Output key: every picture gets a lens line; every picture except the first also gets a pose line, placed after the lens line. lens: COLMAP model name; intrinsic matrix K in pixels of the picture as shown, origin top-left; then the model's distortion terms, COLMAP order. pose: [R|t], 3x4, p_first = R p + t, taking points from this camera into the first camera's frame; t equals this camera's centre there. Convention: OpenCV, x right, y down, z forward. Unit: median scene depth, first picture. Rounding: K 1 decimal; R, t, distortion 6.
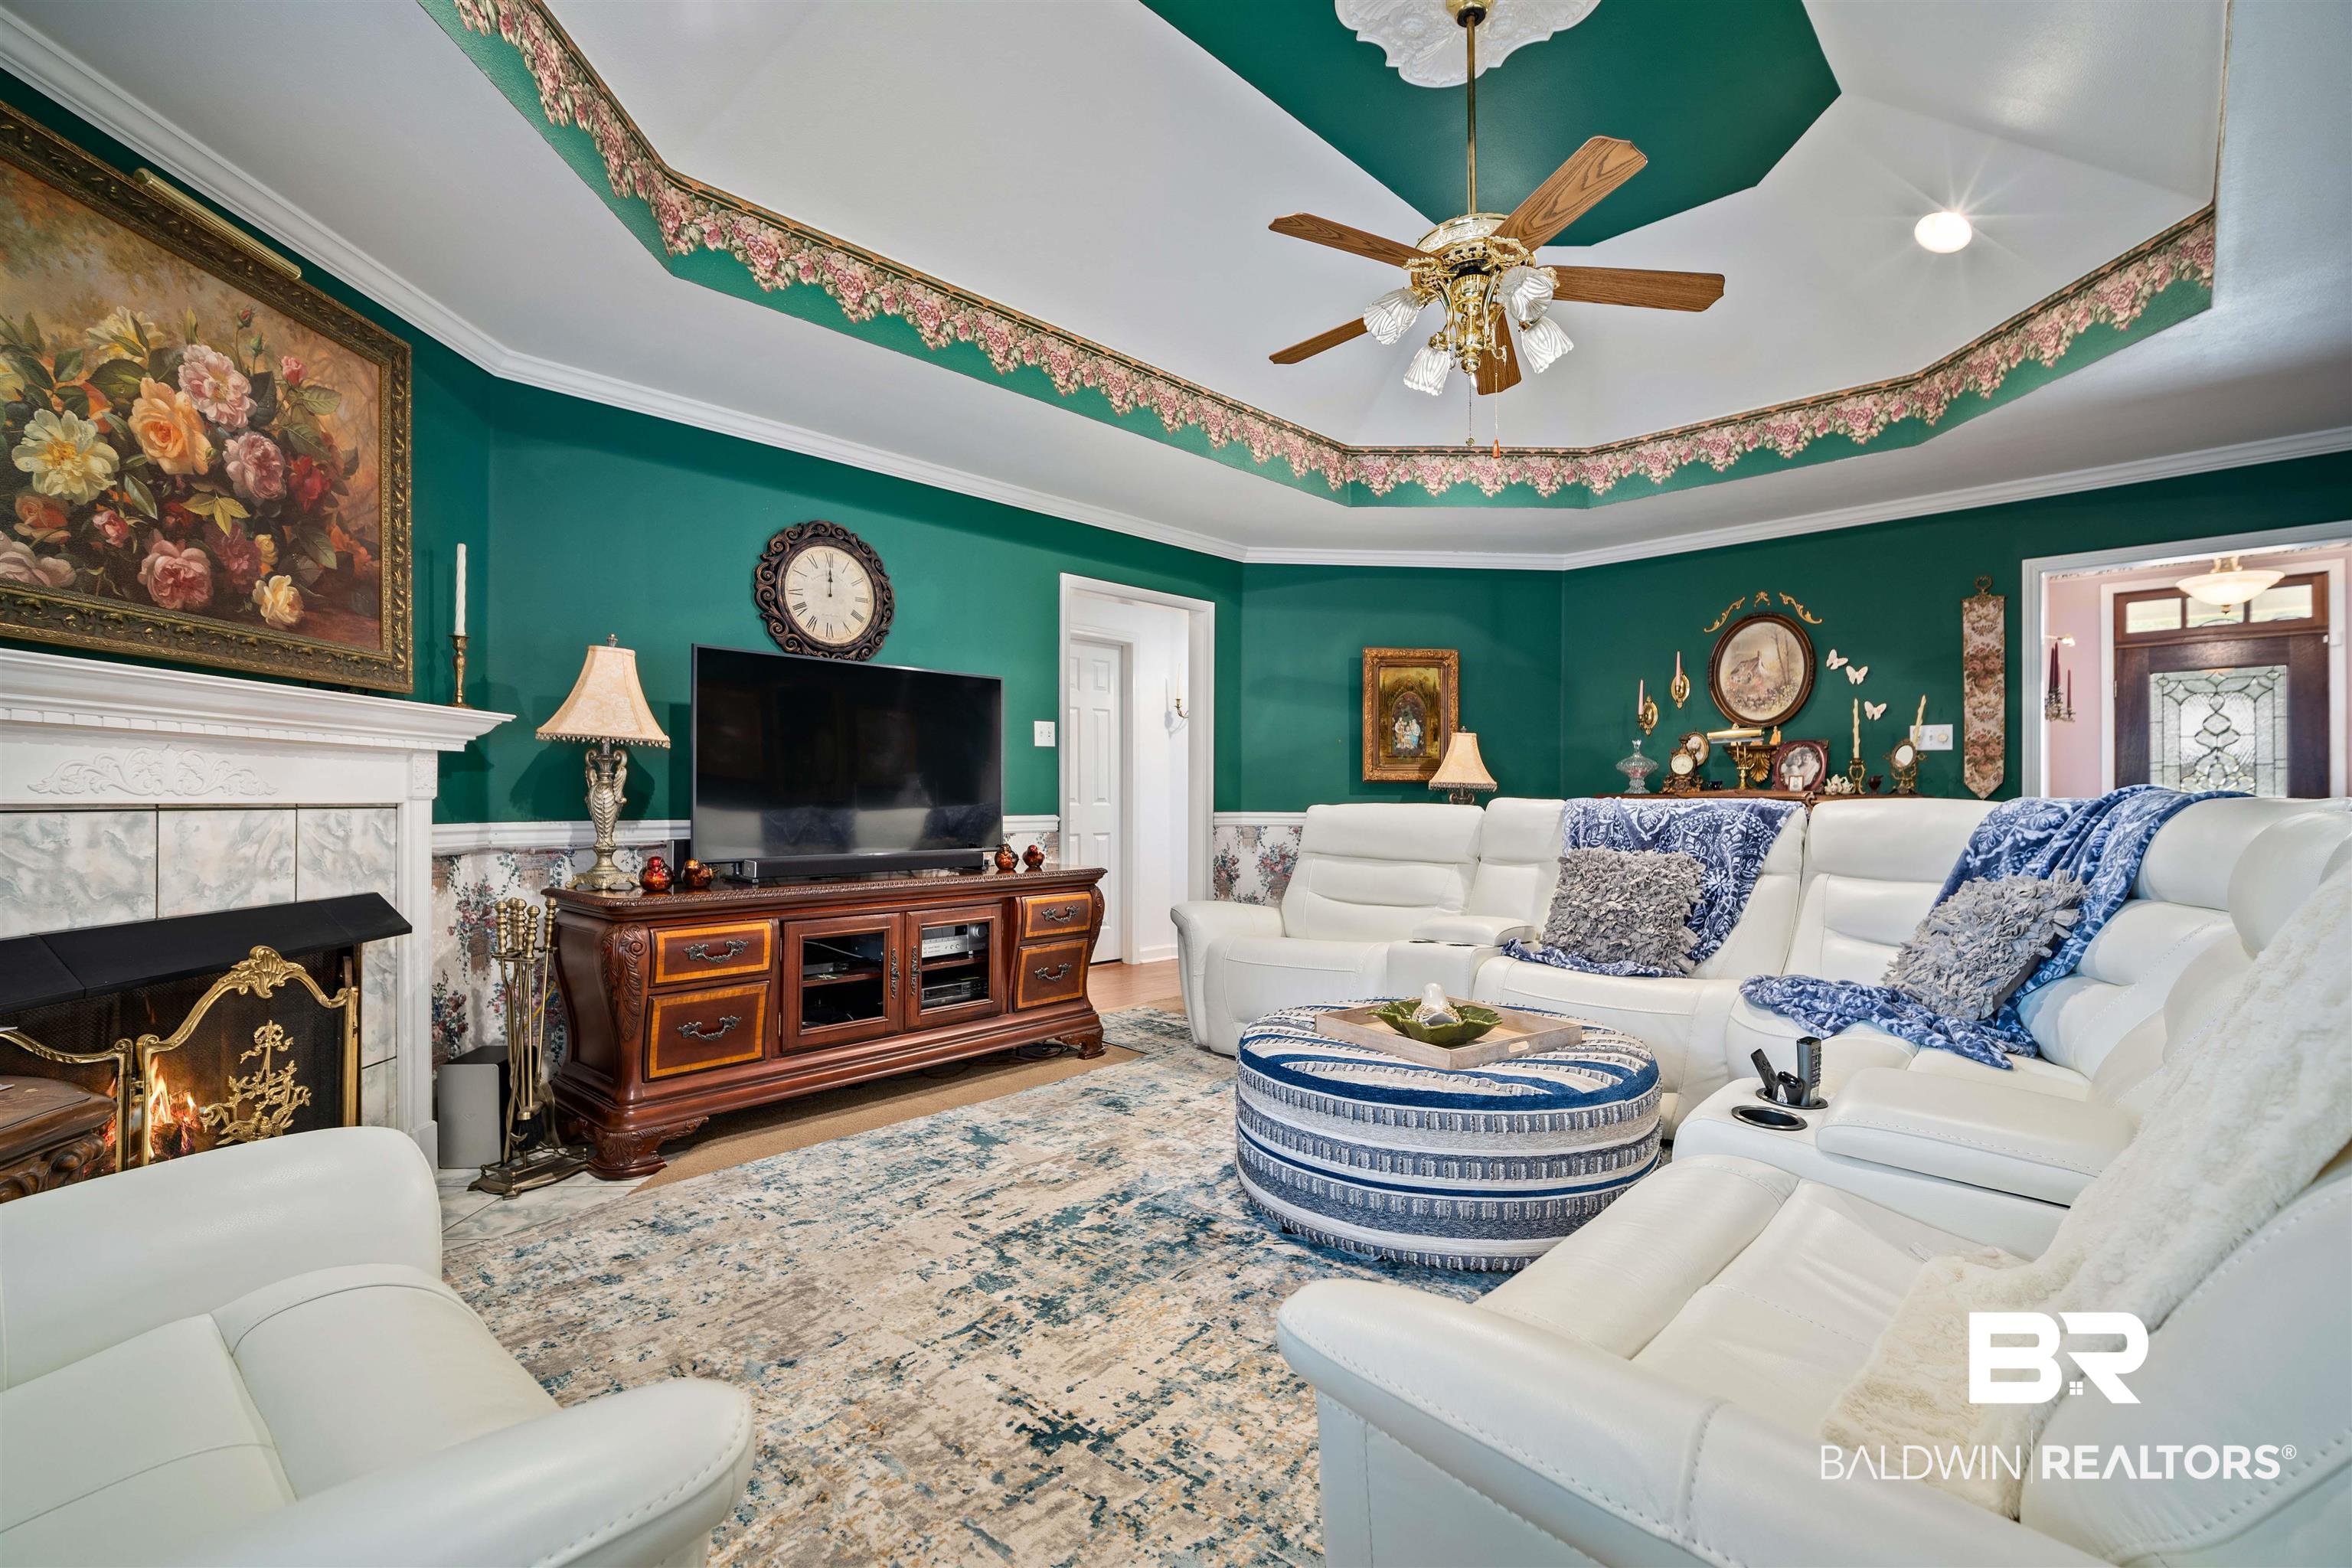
lens RADIAL K [[1027.8, 0, 1181.2], [0, 1027.8, 789.0], [0, 0, 1]] dist [-0.016711, 0.005181]
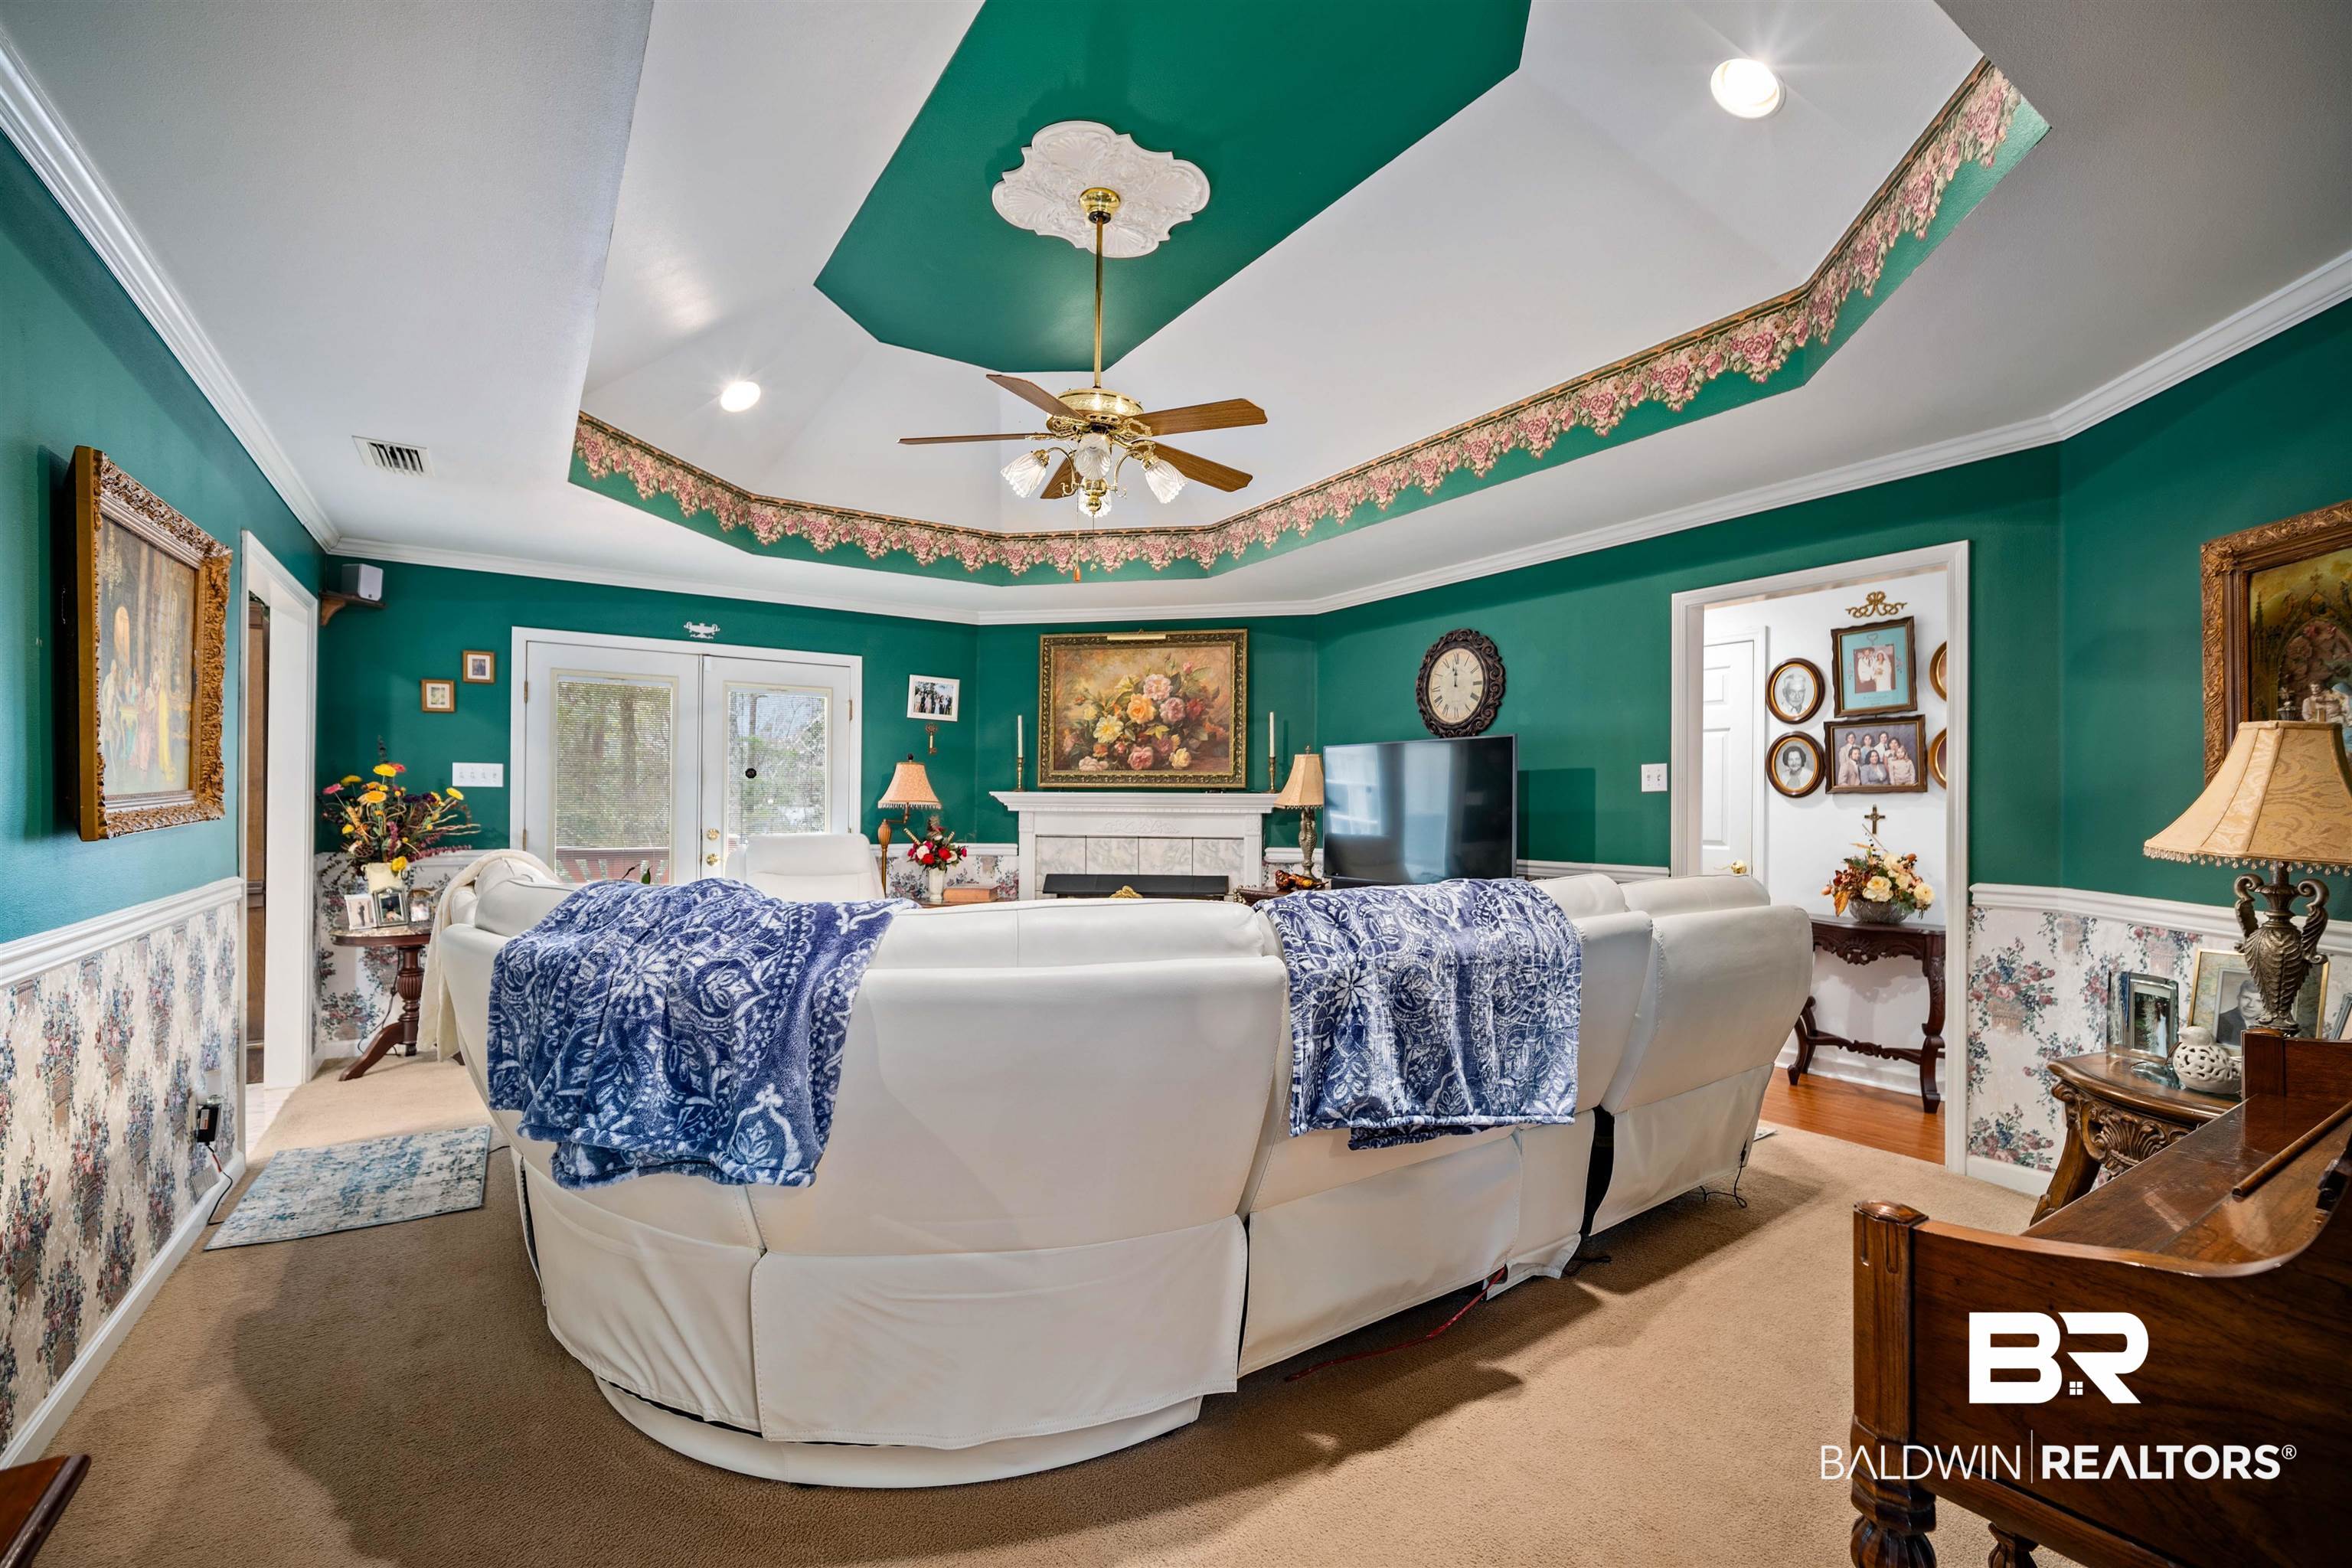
lens RADIAL K [[1027.8, 0, 1185.8], [0, 1027.8, 793.4], [0, 0, 1]] dist [-0.016711, 0.005181]
pose [[-0.209908, -0.014989, -0.977606, 1.706125], [0.004313, 0.999859, -0.016256, -0.054209], [0.977712, -0.007628, -0.209814, 1.586619]]
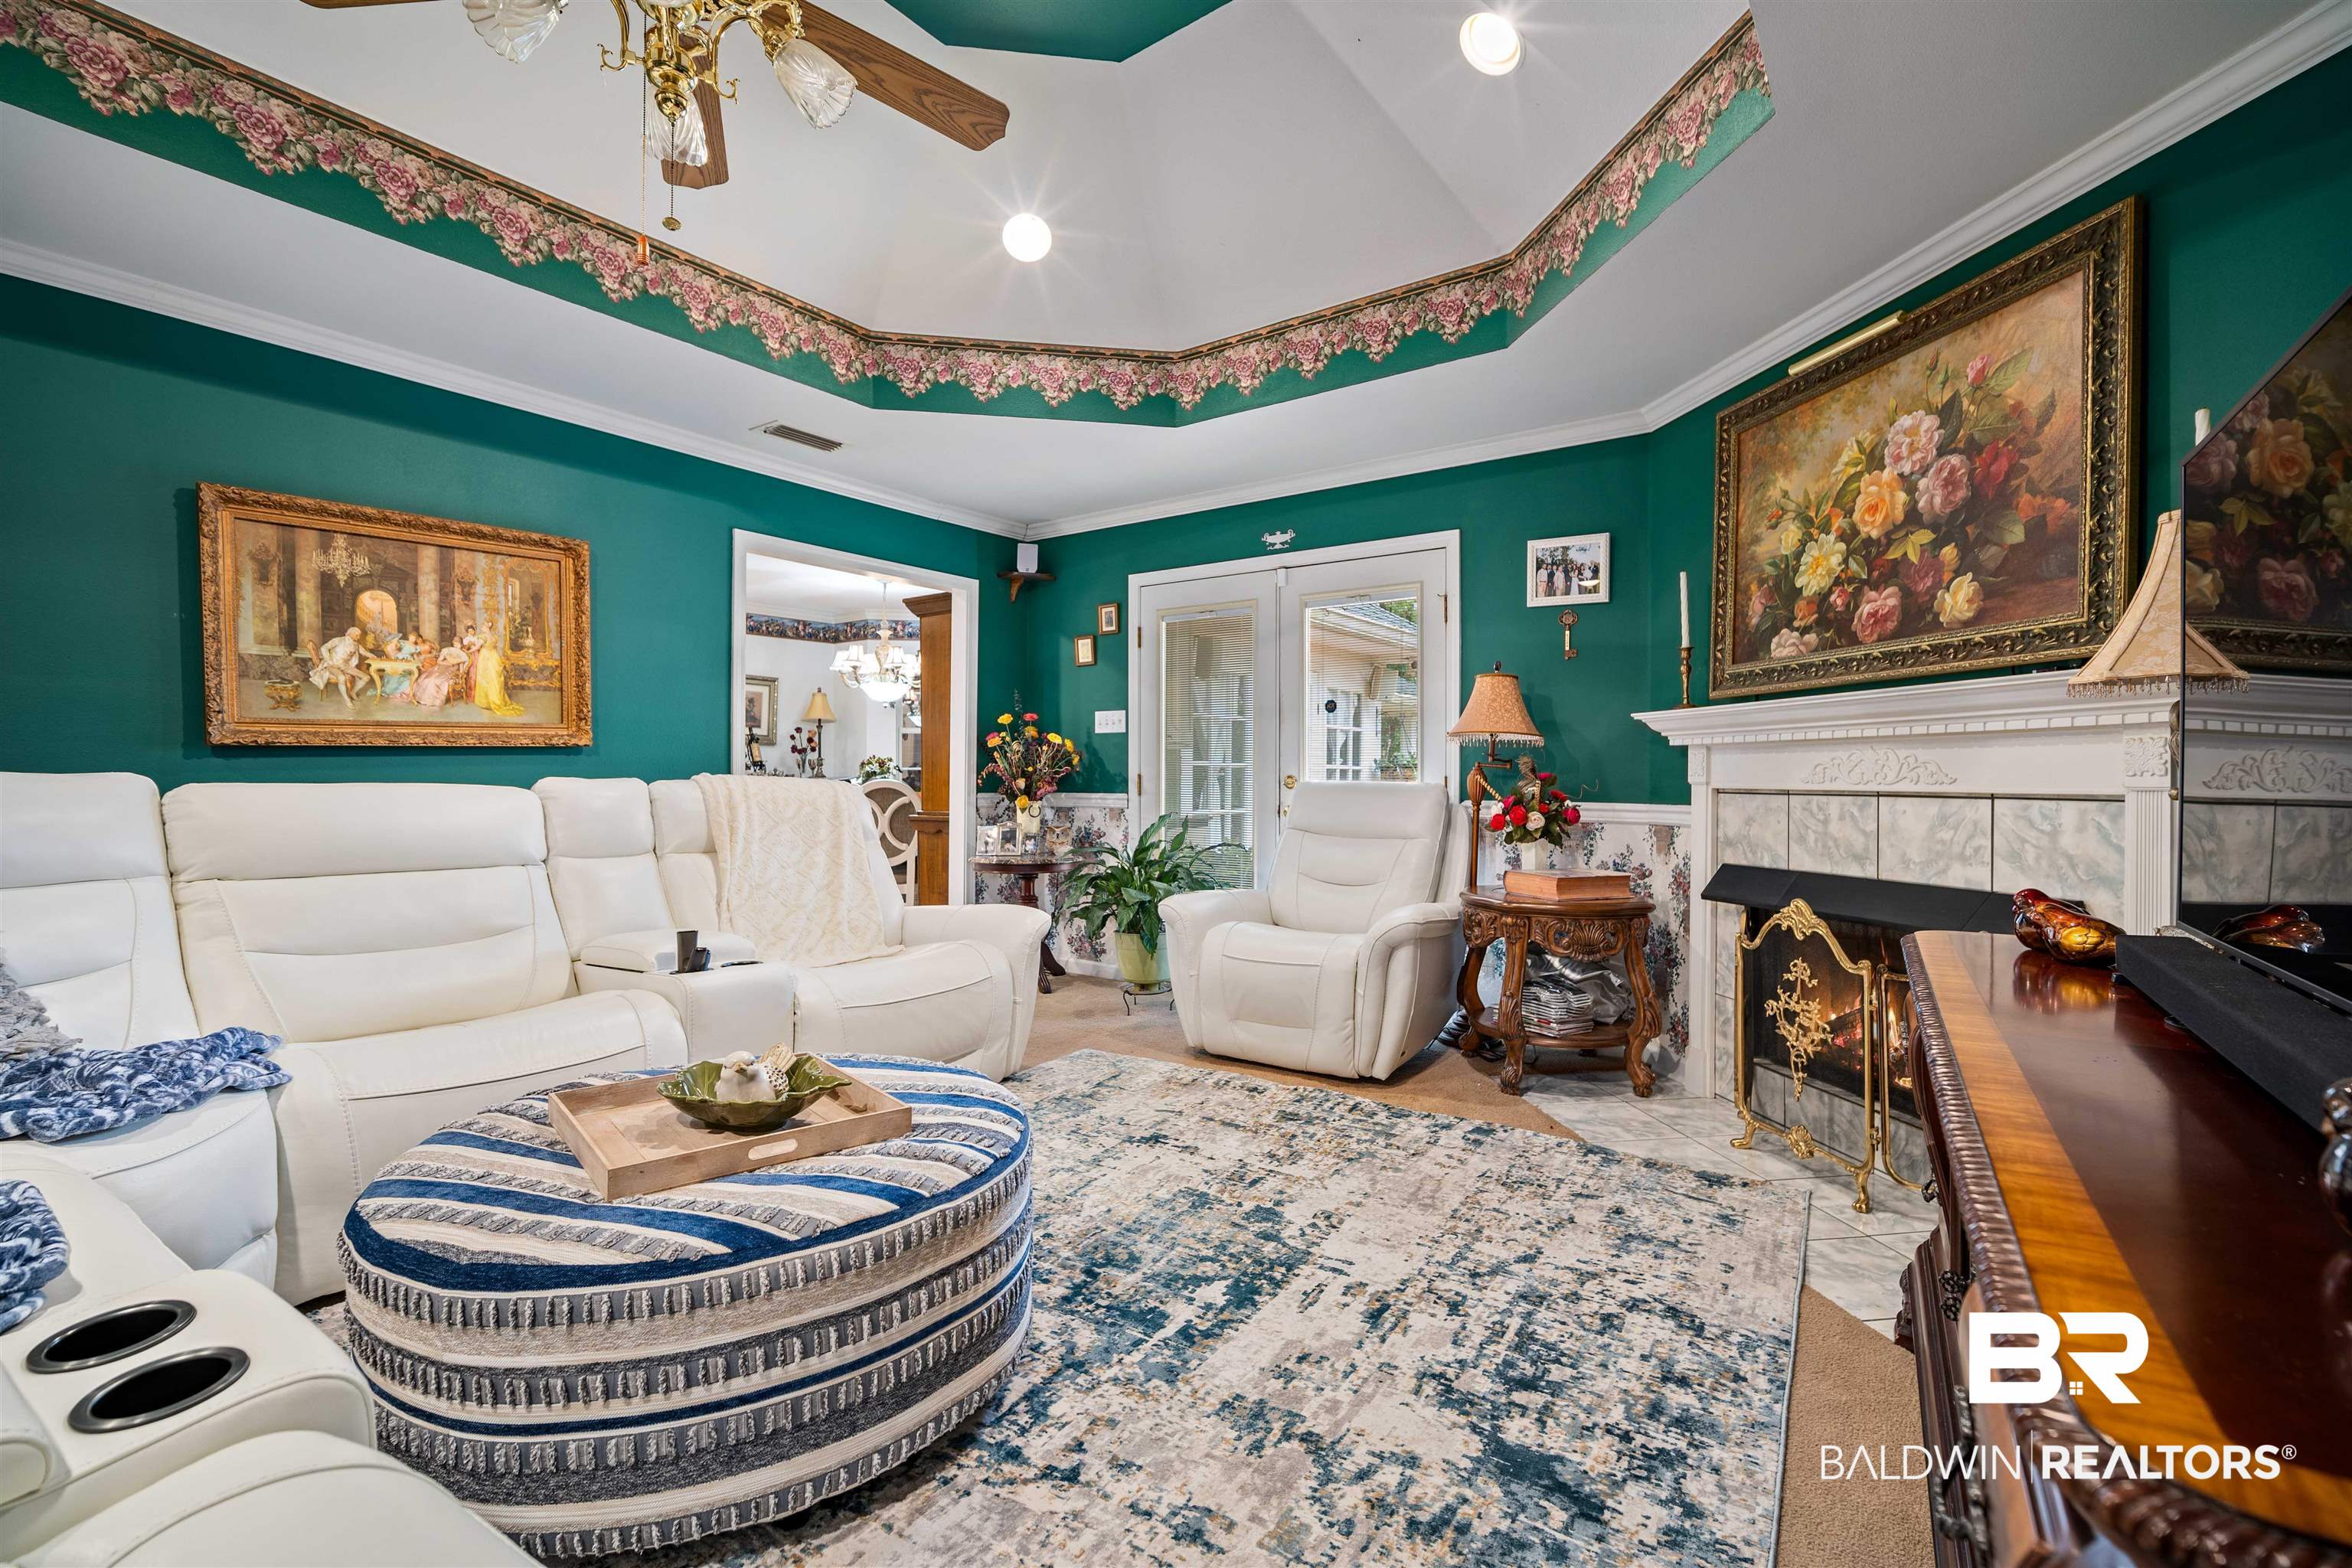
lens RADIAL K [[1027.8, 0, 1192.9], [0, 1027.8, 774.7], [0, 0, 1]] dist [-0.016711, 0.005181]
pose [[-0.988345, -0.006946, -0.152071, 0.062020], [-0.004751, 0.999879, -0.014793, 0.015157], [0.152155, -0.013898, -0.988259, 1.951084]]
